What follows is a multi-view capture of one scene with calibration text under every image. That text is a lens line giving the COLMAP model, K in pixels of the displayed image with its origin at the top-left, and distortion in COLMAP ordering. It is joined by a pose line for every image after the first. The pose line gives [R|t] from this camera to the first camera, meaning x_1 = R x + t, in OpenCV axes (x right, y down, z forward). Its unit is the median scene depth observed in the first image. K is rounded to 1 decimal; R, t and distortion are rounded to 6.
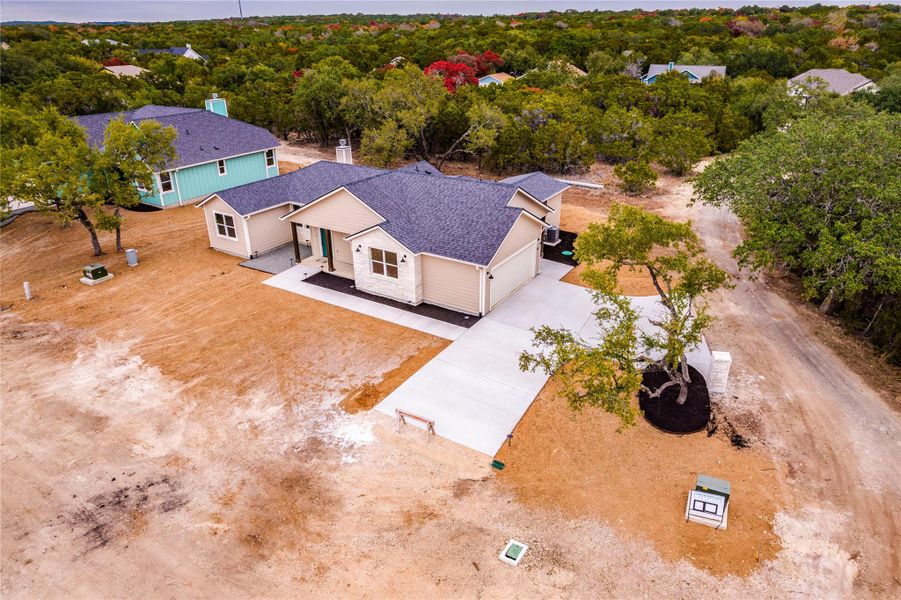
lens RADIAL K [[585.2, 0, 450.5], [0, 585.2, 300.0], [0, 0, 1]] dist [-0.031899, 0.006981]
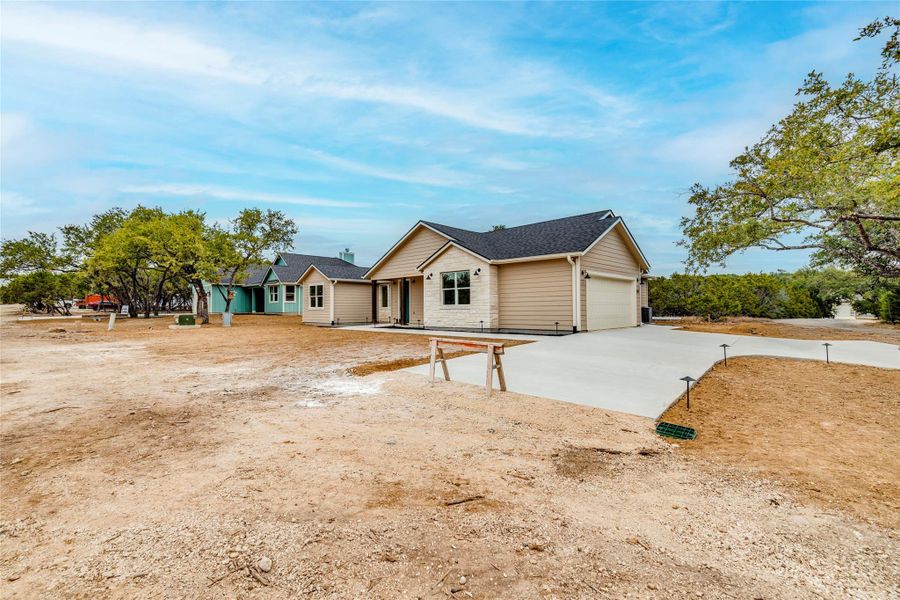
lens RADIAL K [[409.3, 0, 449.1], [0, 409.3, 301.8], [0, 0, 1]] dist [-0.003281, 0.000177]
pose [[0.981119, -0.003473, -0.193375, -0.005123], [-0.080971, 0.900621, -0.426996, 0.215360], [0.175641, 0.434592, 0.883335, 0.462313]]
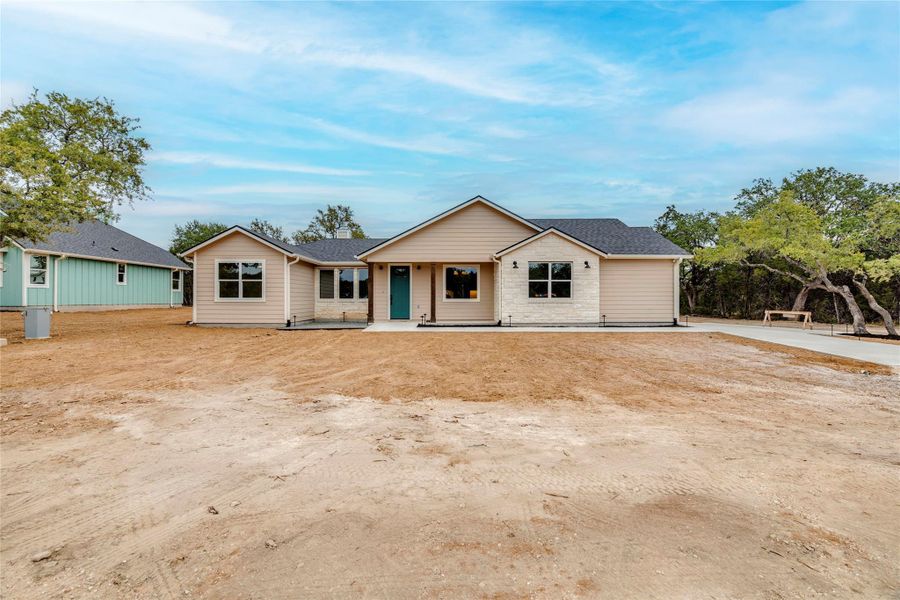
lens RADIAL K [[403.4, 0, 433.7], [0, 403.4, 316.6], [0, 0, 1]] dist [-0.001365, -0.000021]
pose [[0.833115, -0.000031, 0.553099, -0.544480], [0.223183, 0.914992, -0.336122, 0.130301], [-0.506071, 0.403471, 0.762301, 0.676447]]
